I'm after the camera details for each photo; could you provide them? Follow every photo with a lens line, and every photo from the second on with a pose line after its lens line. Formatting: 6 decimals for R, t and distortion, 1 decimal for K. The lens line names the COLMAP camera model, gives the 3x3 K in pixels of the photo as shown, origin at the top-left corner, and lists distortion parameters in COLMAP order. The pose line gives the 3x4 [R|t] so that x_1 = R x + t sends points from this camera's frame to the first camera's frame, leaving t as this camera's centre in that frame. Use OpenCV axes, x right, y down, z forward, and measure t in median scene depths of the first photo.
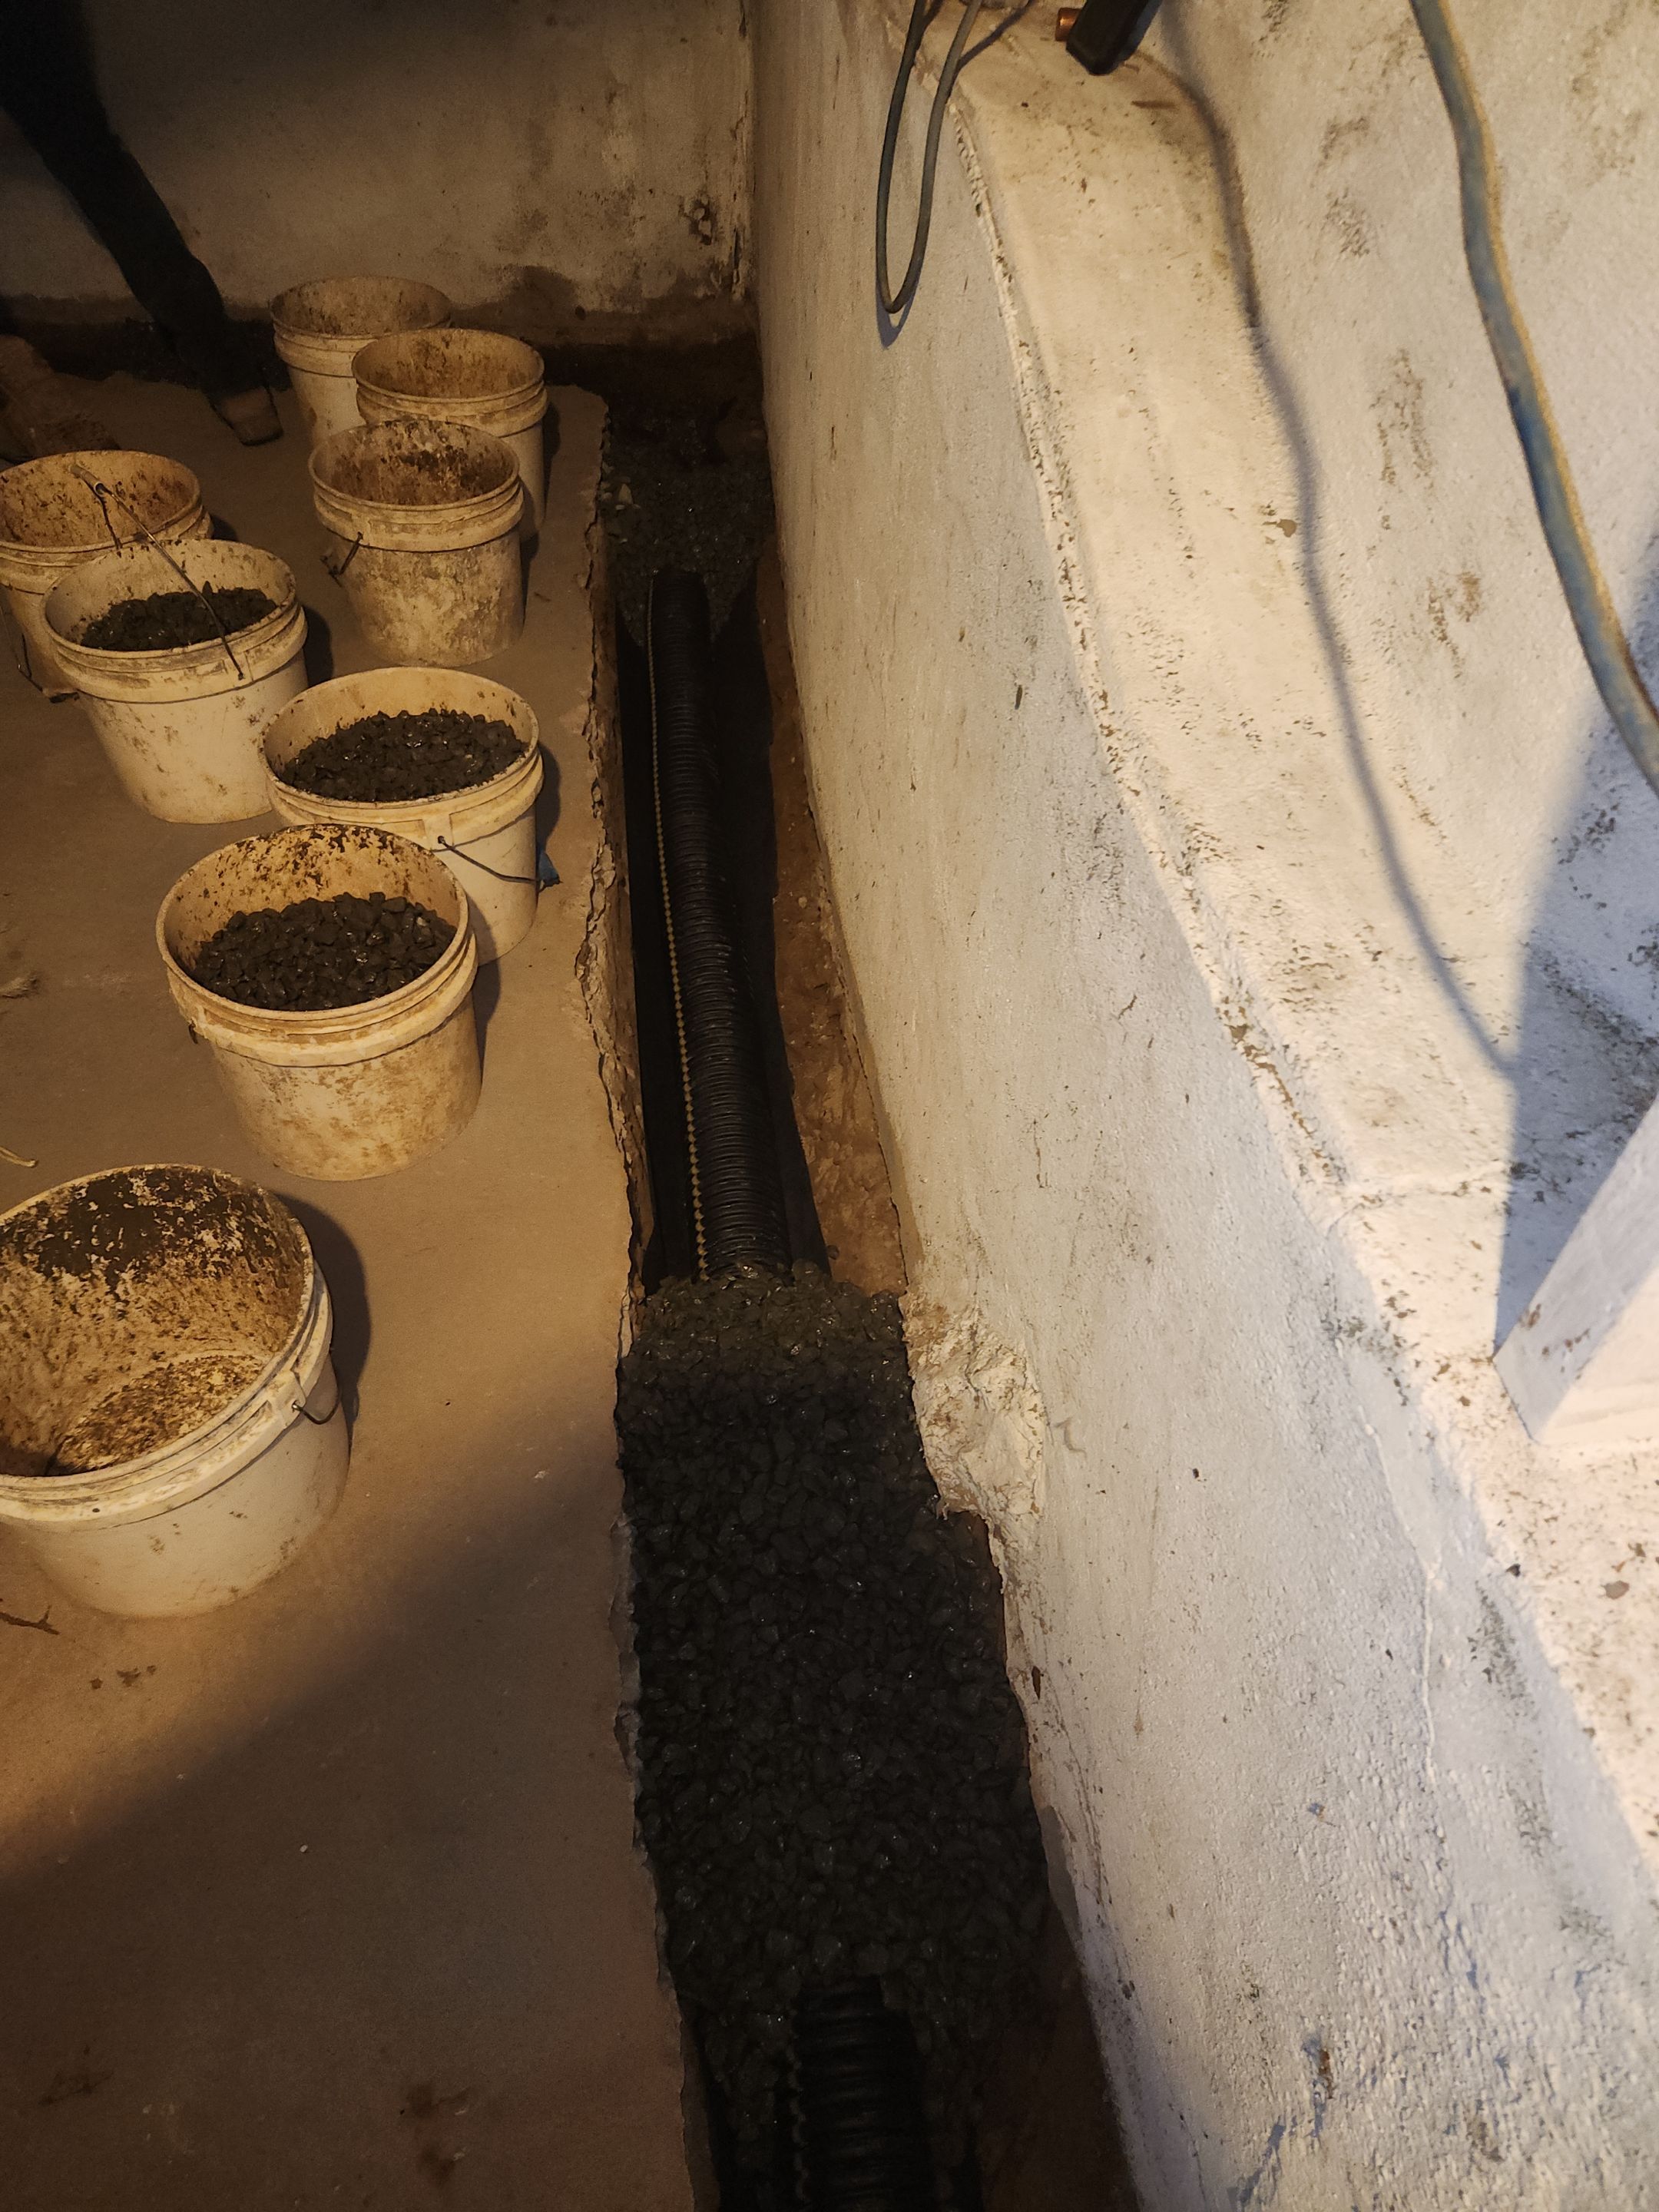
lens RADIAL K [[1483.0, 0, 840.7], [0, 1483.0, 1105.1], [0, 0, 1]] dist [0.071056, -0.060059]
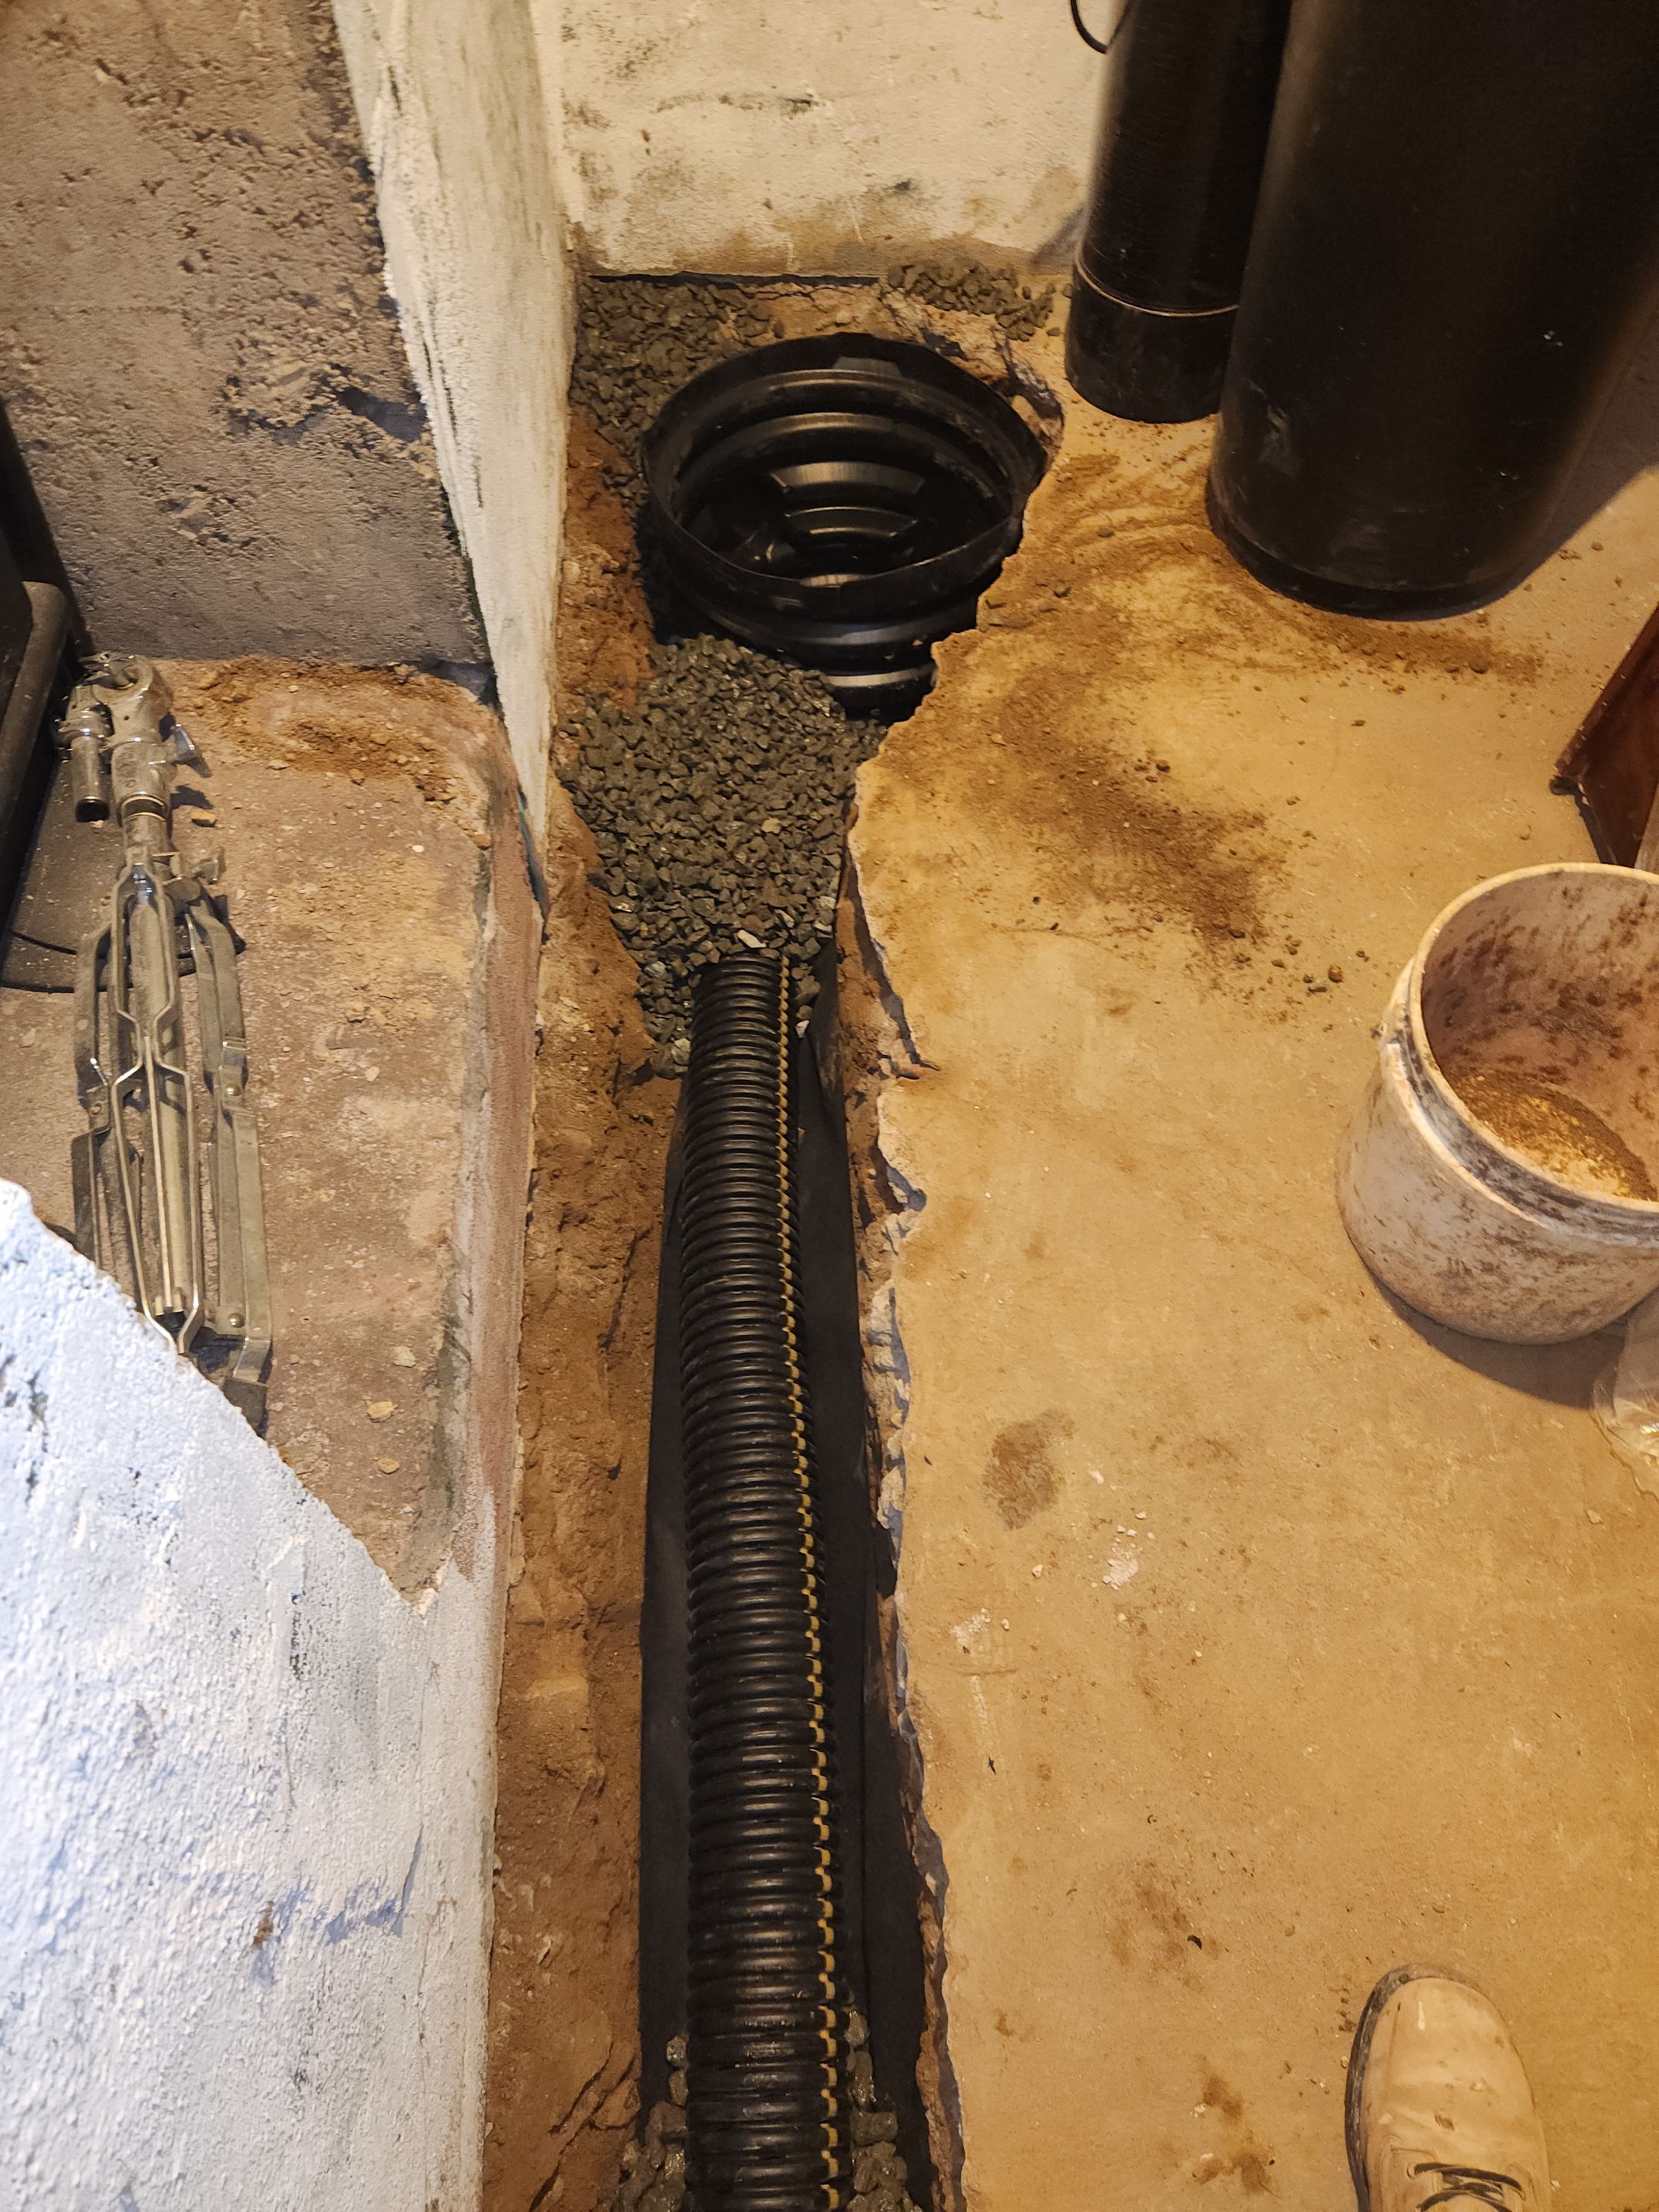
lens RADIAL K [[1483.0, 0, 858.3], [0, 1483.0, 1133.9], [0, 0, 1]] dist [0.071056, -0.060059]
pose [[-0.995951, -0.089860, -0.002606, 0.006999], [0.020744, -0.257920, 0.965944, -0.028200], [-0.087472, 0.961978, 0.258739, 0.101645]]
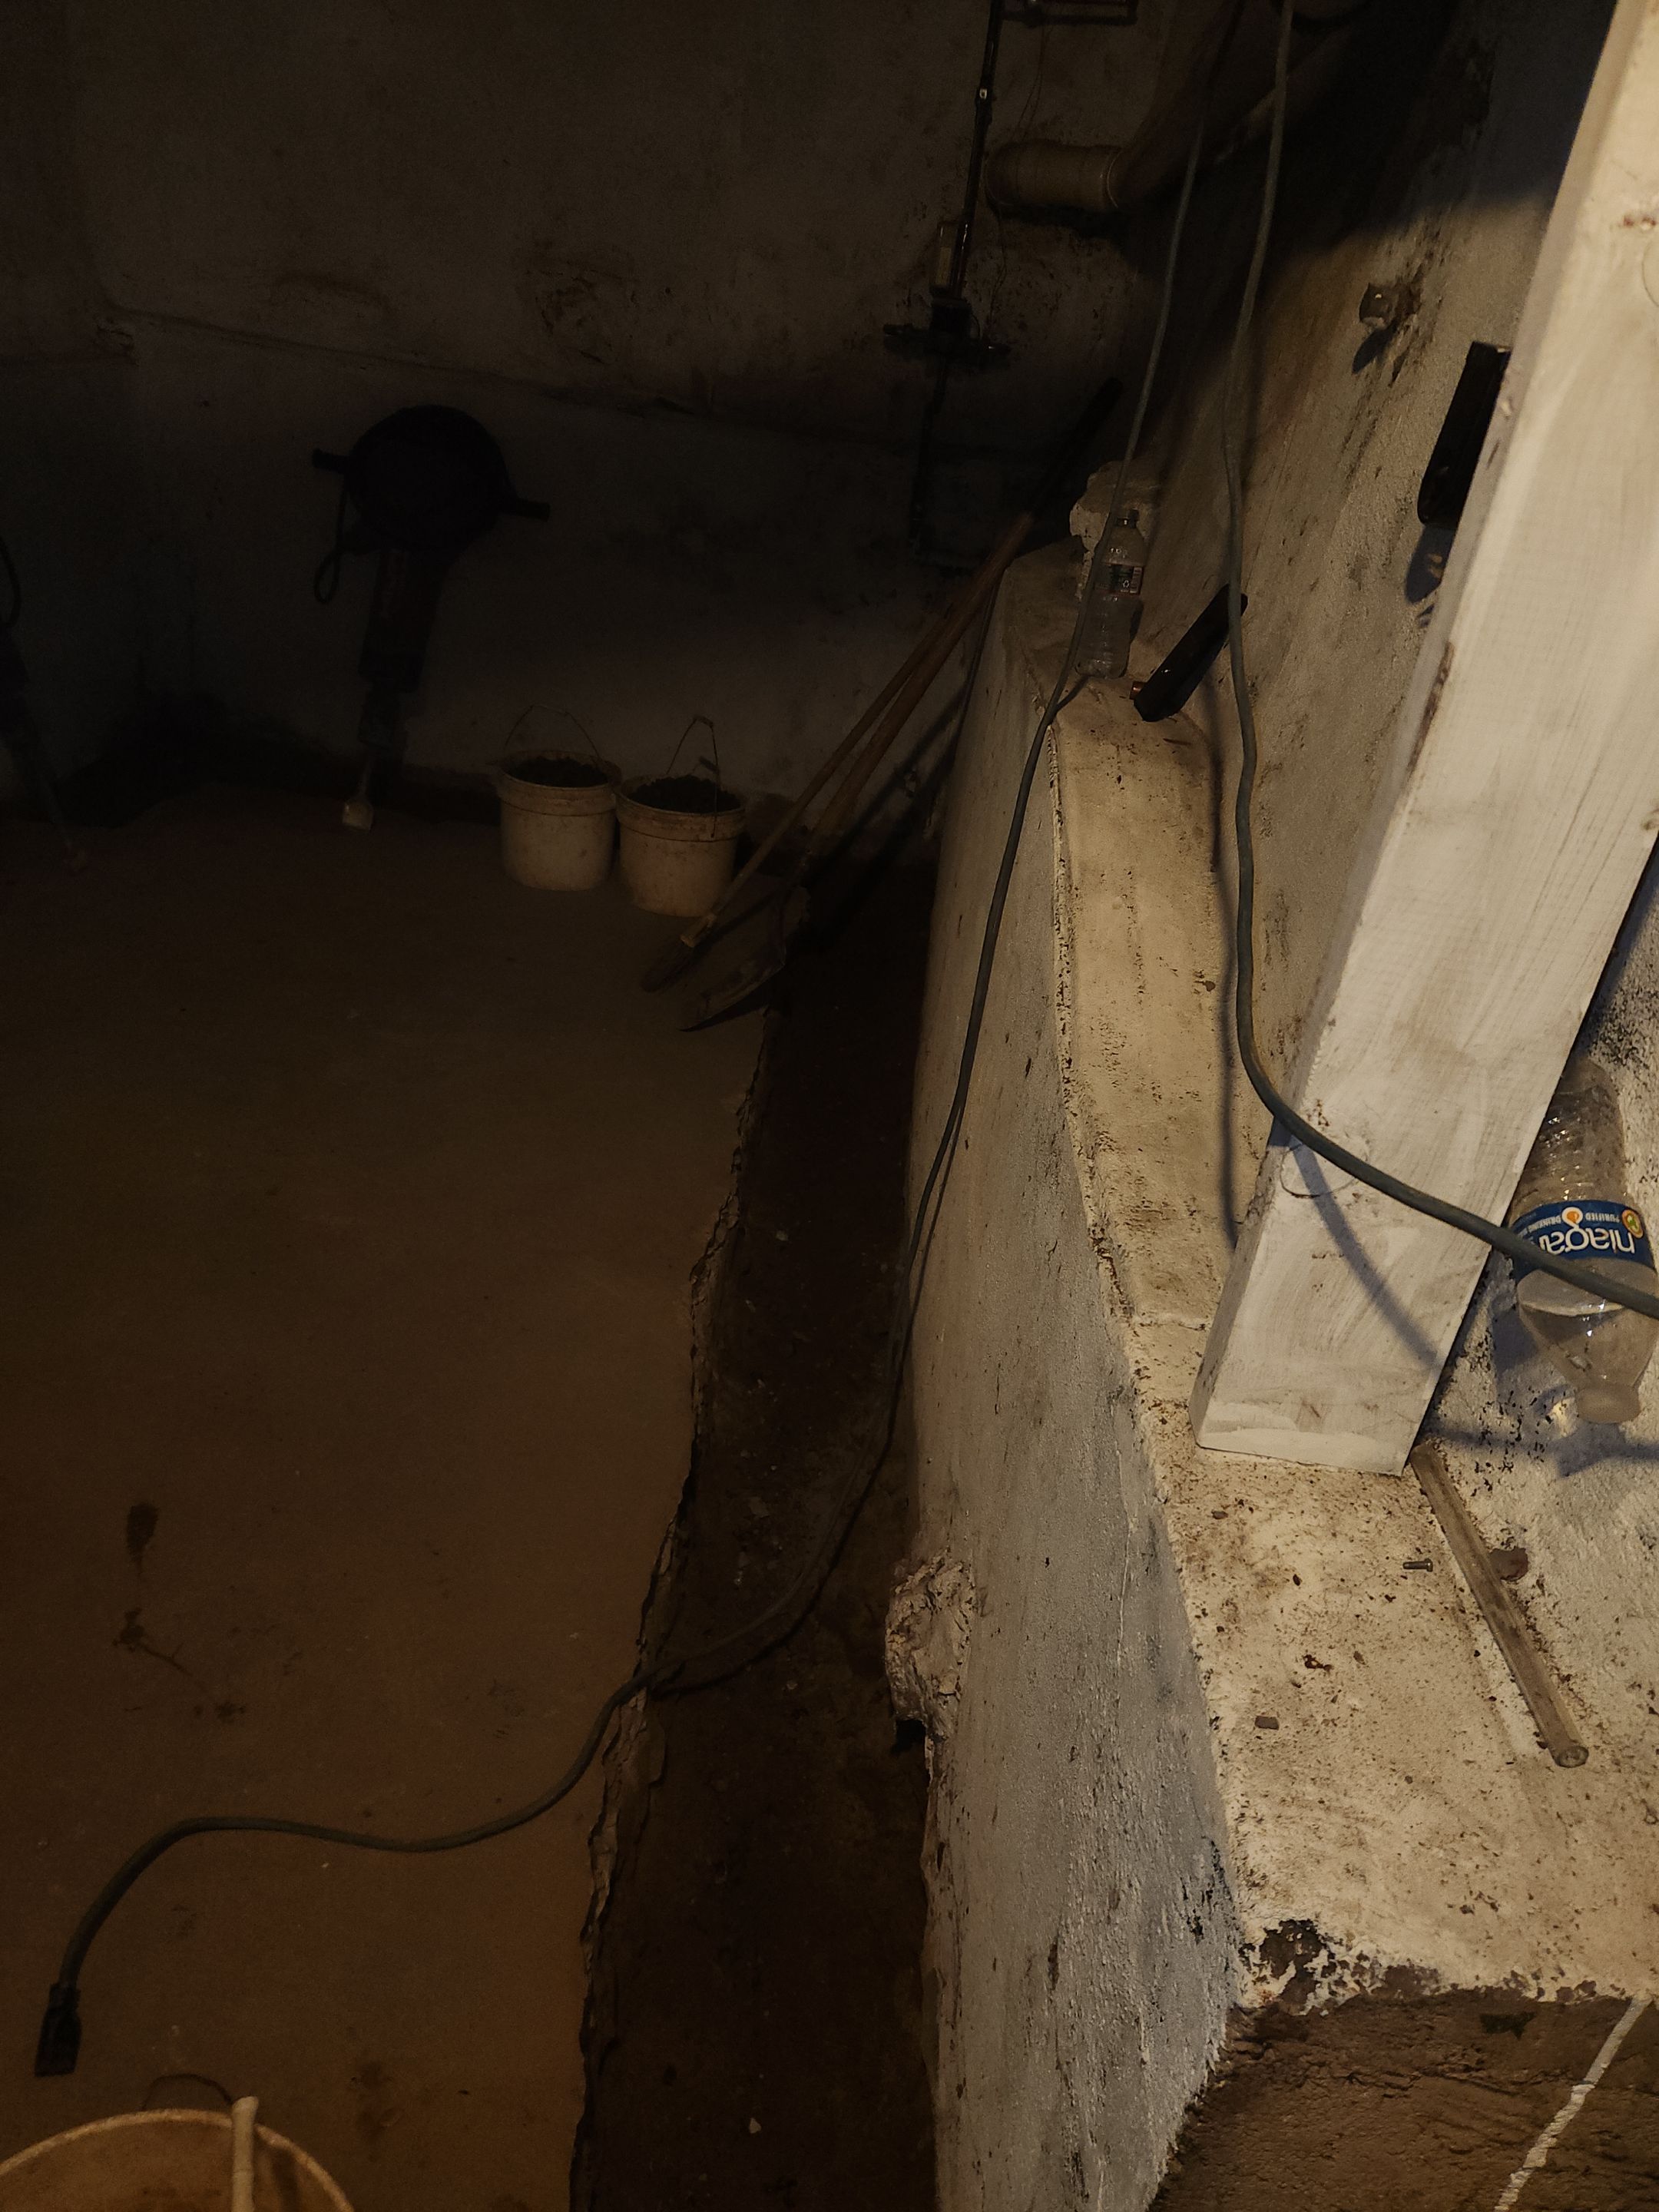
lens RADIAL K [[1483.0, 0, 828.2], [0, 1483.0, 1104.5], [0, 0, 1]] dist [0.071056, -0.060059]
pose [[0.980449, 0.158677, -0.116369, 0.051521], [-0.187392, 0.933360, -0.306142, 0.122597], [0.060037, 0.321963, 0.944847, -0.192816]]
